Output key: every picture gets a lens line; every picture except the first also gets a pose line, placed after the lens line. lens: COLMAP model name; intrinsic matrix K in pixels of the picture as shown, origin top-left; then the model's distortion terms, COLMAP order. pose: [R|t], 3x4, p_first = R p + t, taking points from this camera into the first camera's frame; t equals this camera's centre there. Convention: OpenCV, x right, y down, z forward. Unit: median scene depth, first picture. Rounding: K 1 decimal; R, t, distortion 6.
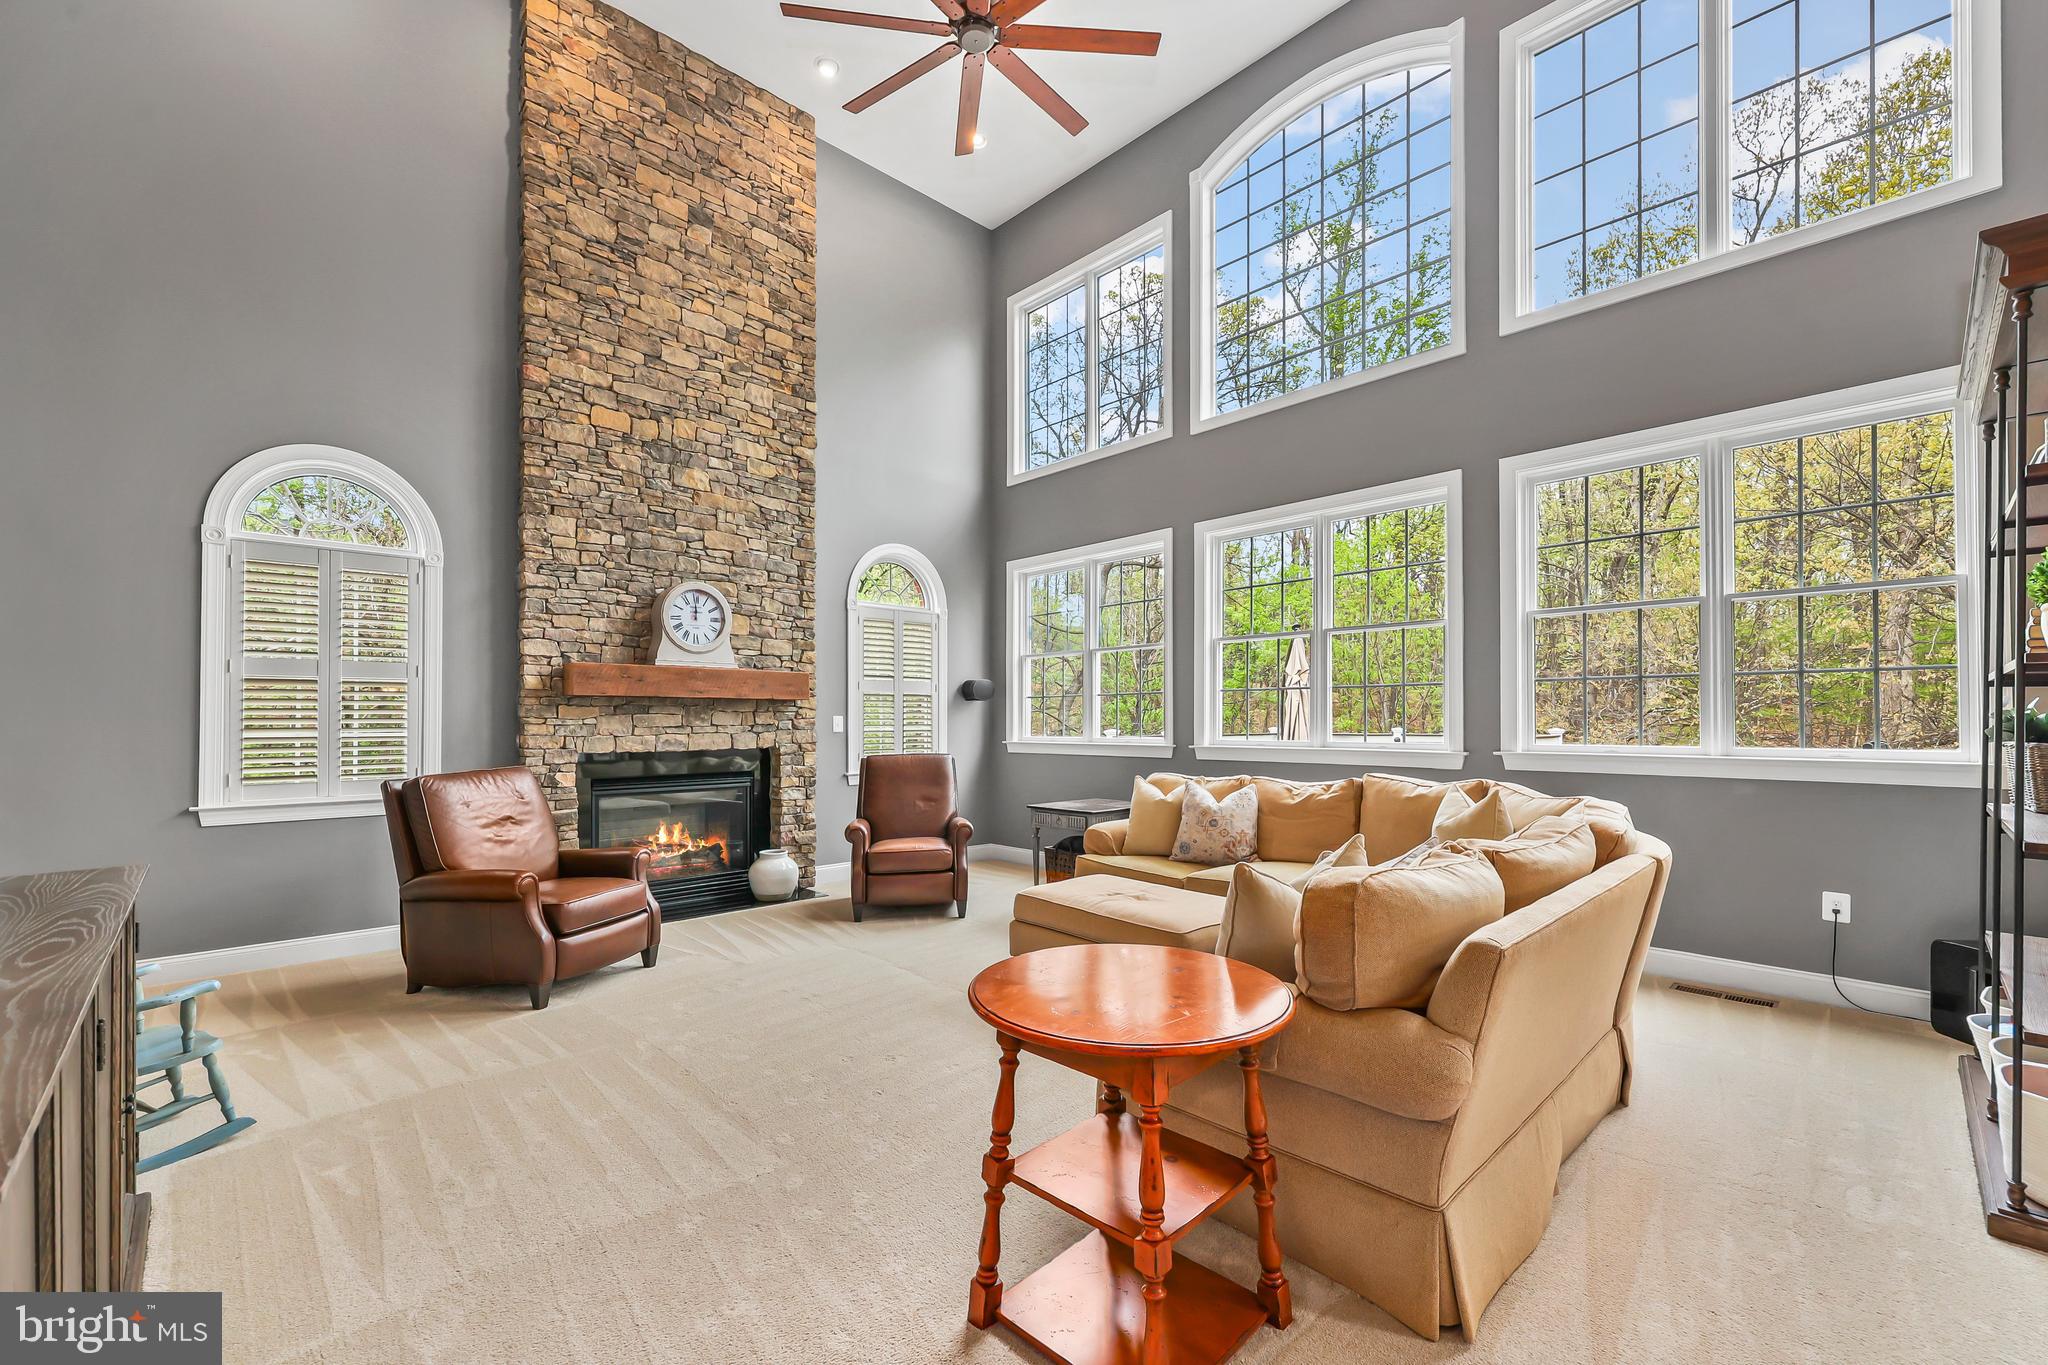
lens RADIAL K [[836.7, 0, 1033.7], [0, 836.7, 703.4], [0, 0, 1]] dist [0.000010, -0.000597]
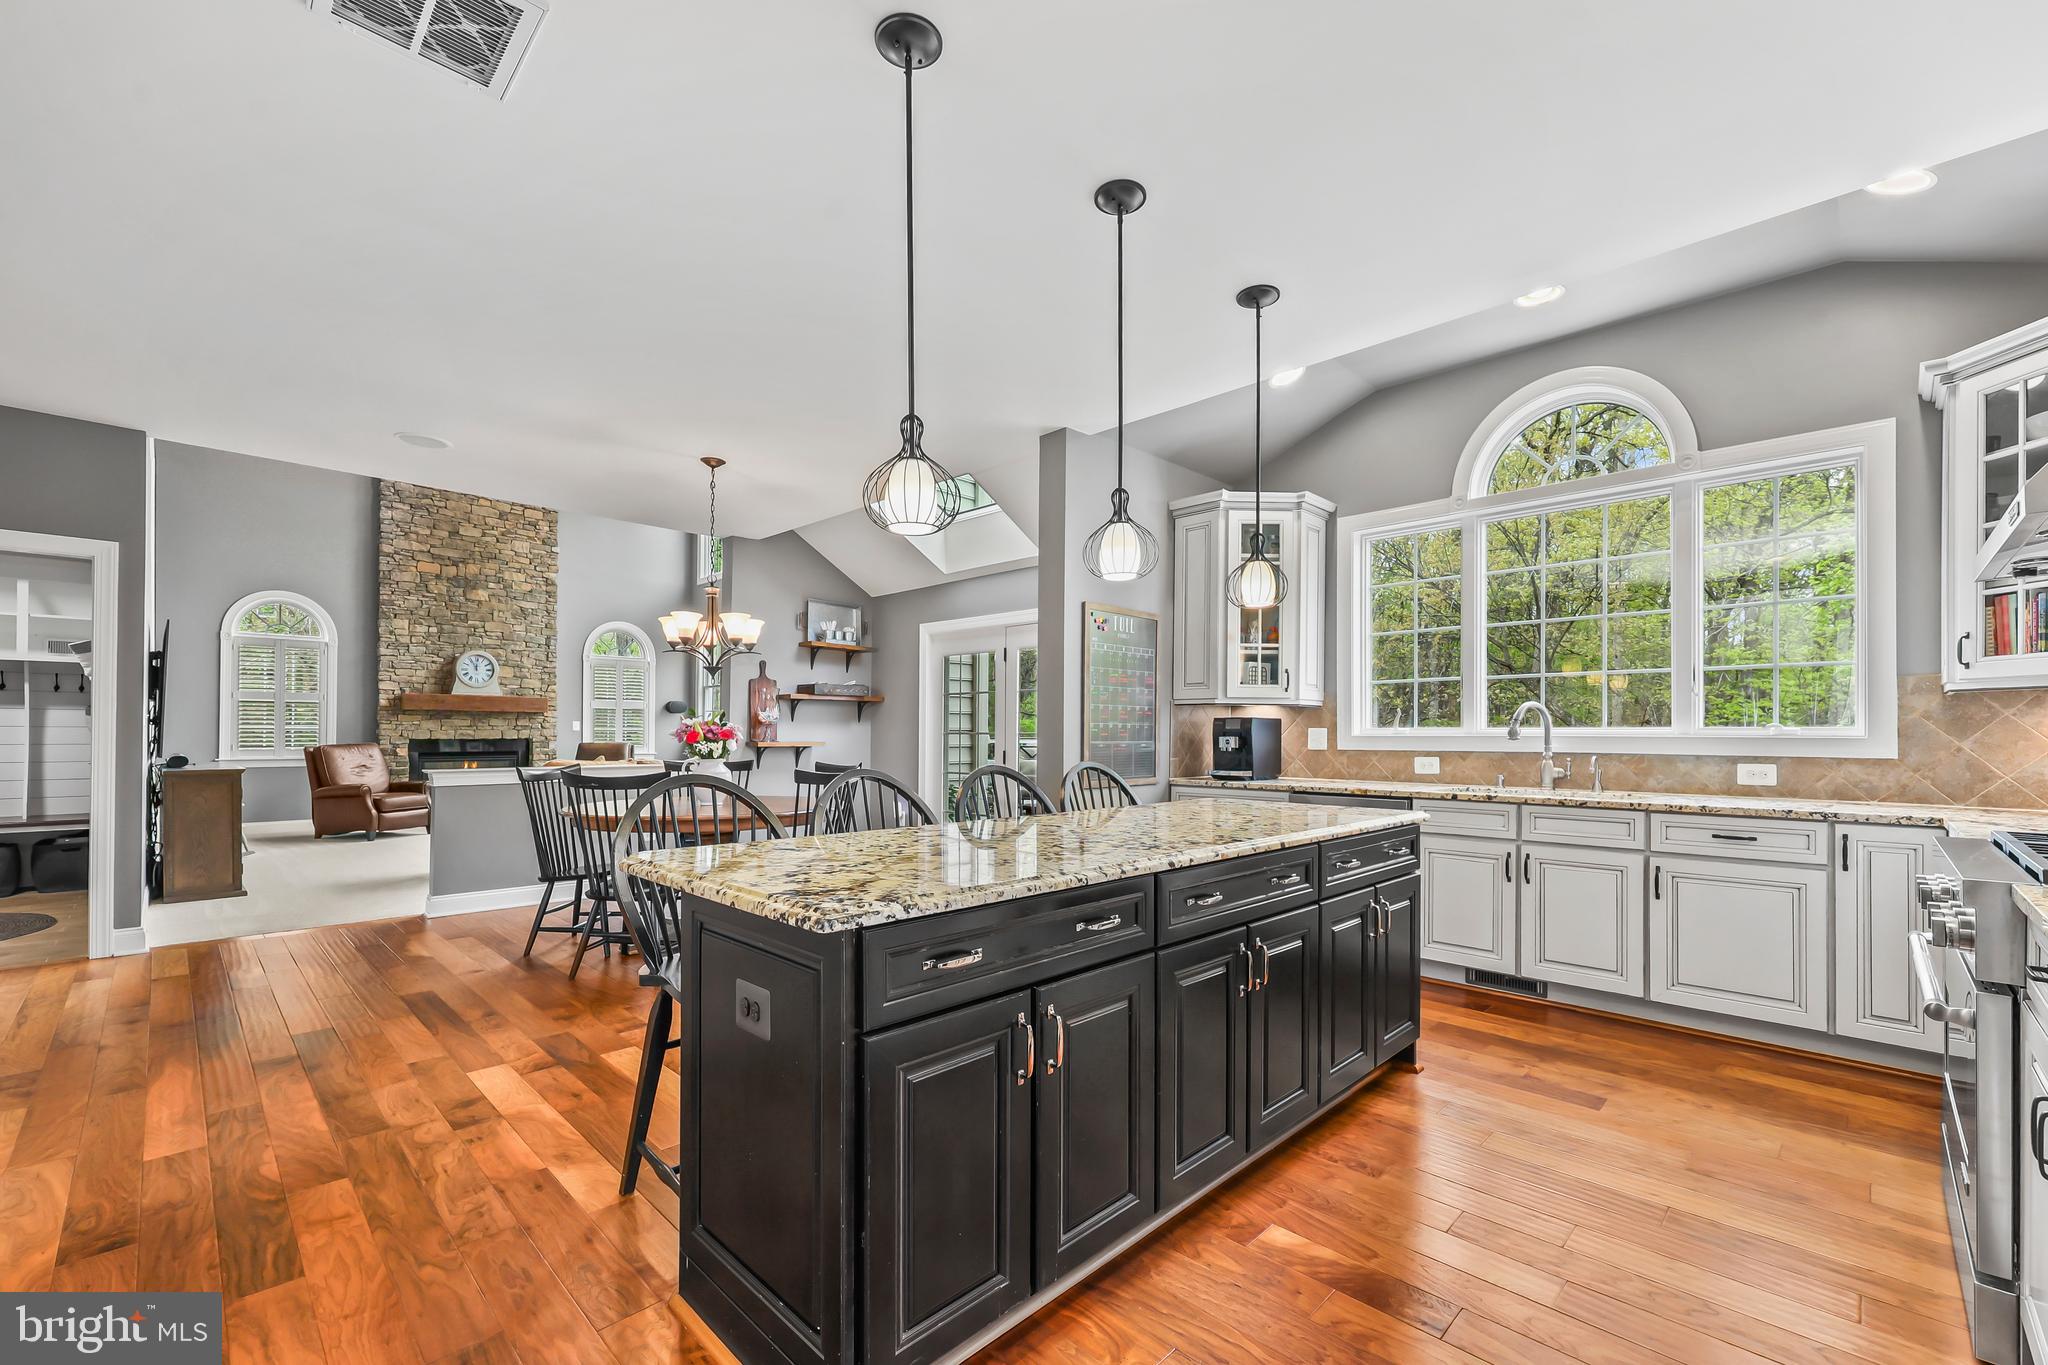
lens RADIAL K [[836.7, 0, 1030.6], [0, 836.7, 720.5], [0, 0, 1]] dist [0.000010, -0.000597]
pose [[0.999443, 0.005881, 0.032862, 0.796151], [-0.006068, 0.999966, 0.005583, -0.003313], [-0.032828, -0.005779, 0.999444, -0.950366]]
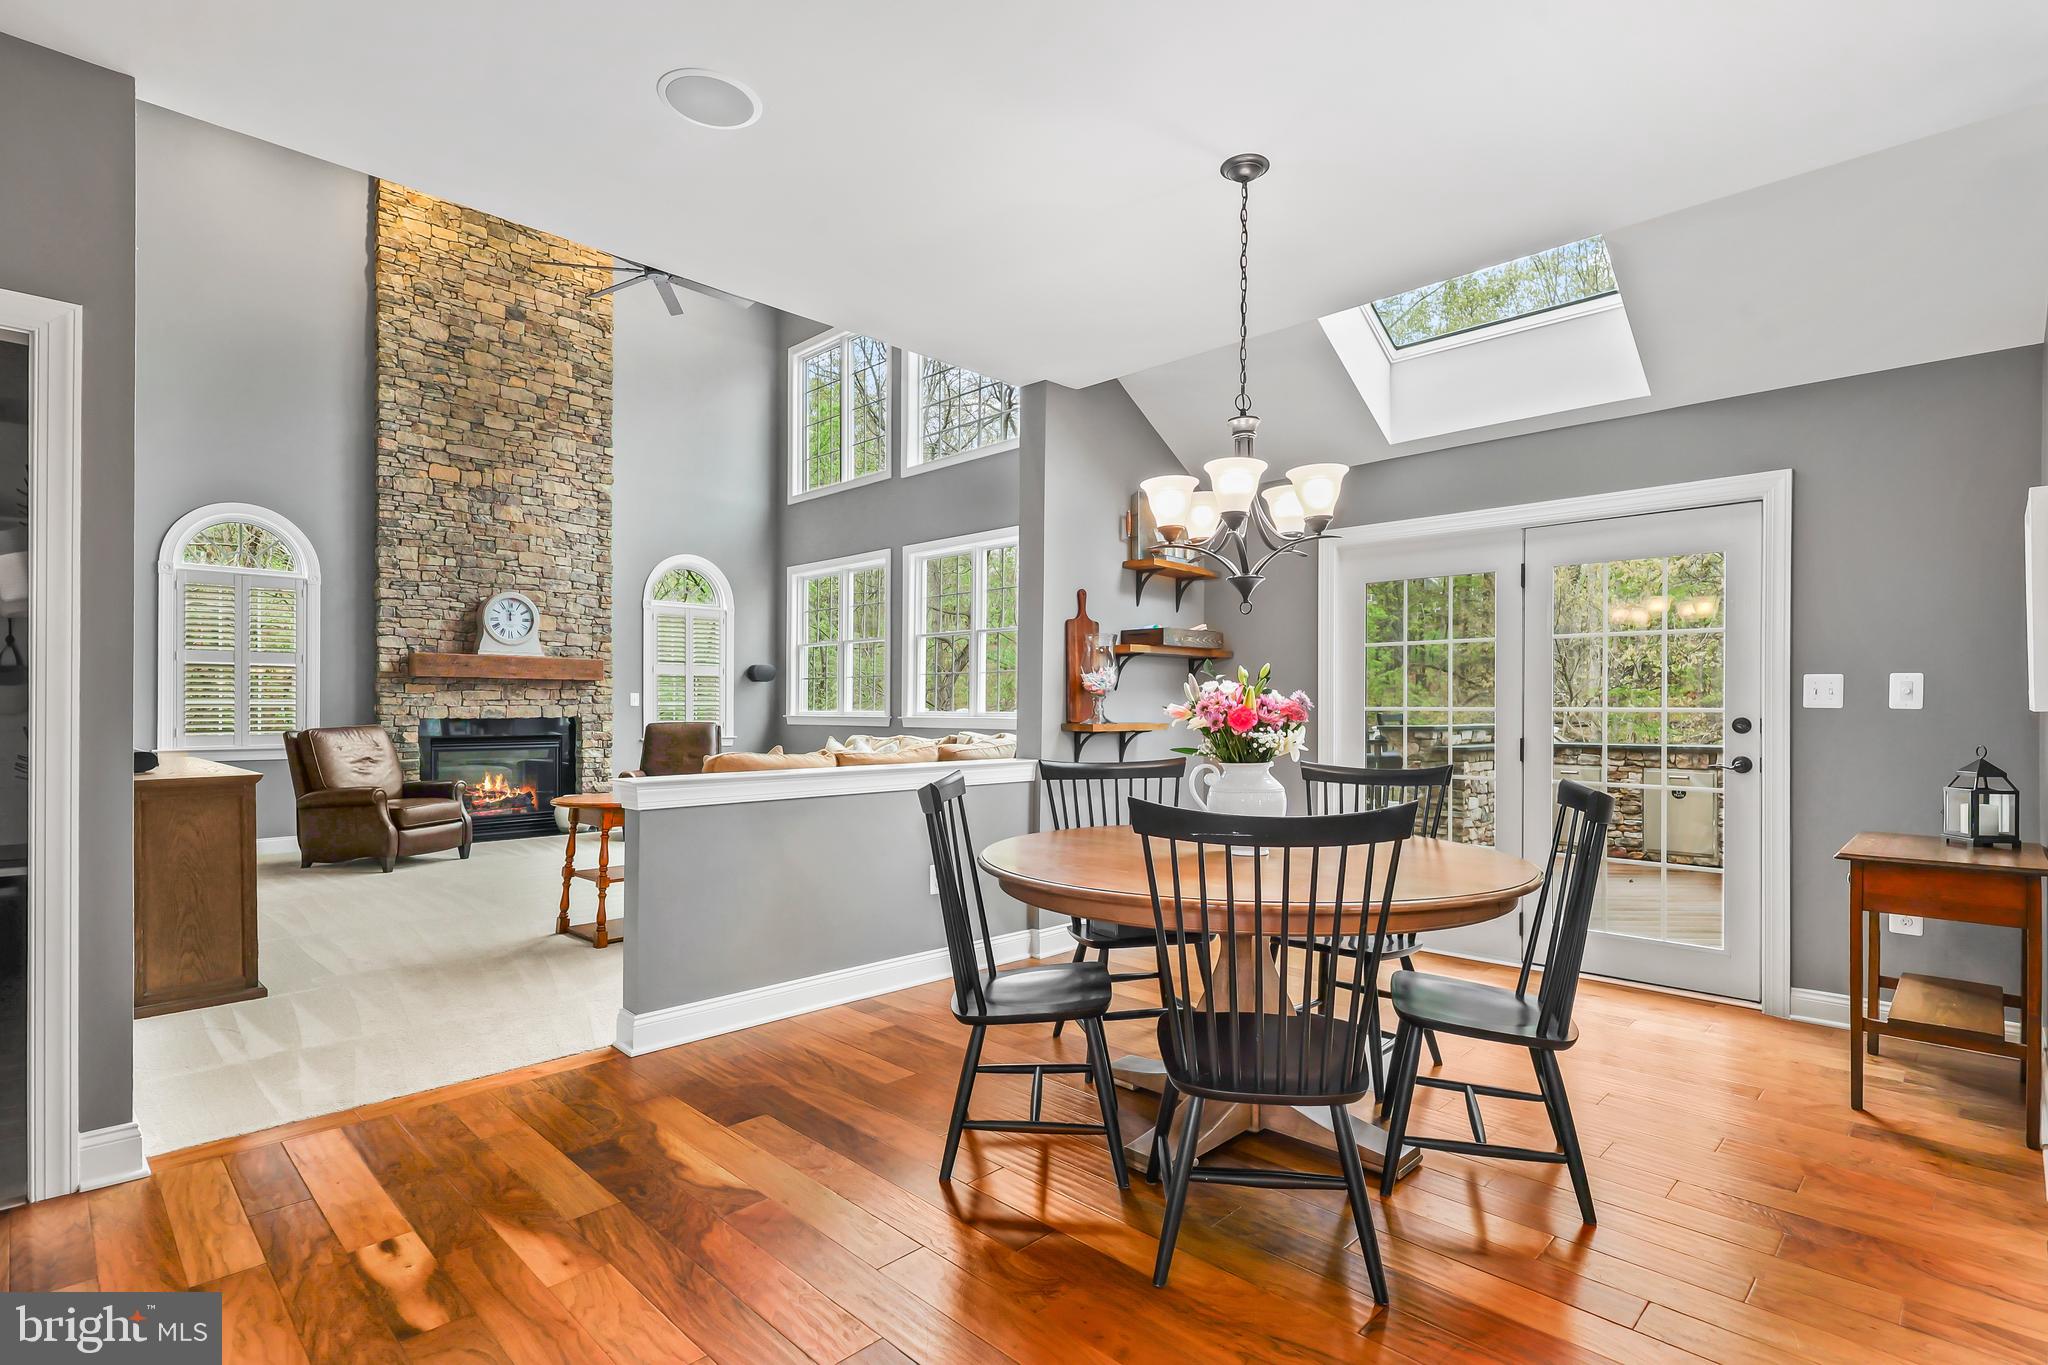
lens RADIAL K [[980.3, 0, 1027.2], [0, 980.3, 697.3], [0, 0, 1]] dist [-0.001784, 0.000102]
pose [[0.999660, 0.002494, 0.025966, 0.382192], [-0.002775, 0.999938, 0.010756, 0.004367], [-0.025937, -0.010824, 0.999605, -0.590878]]
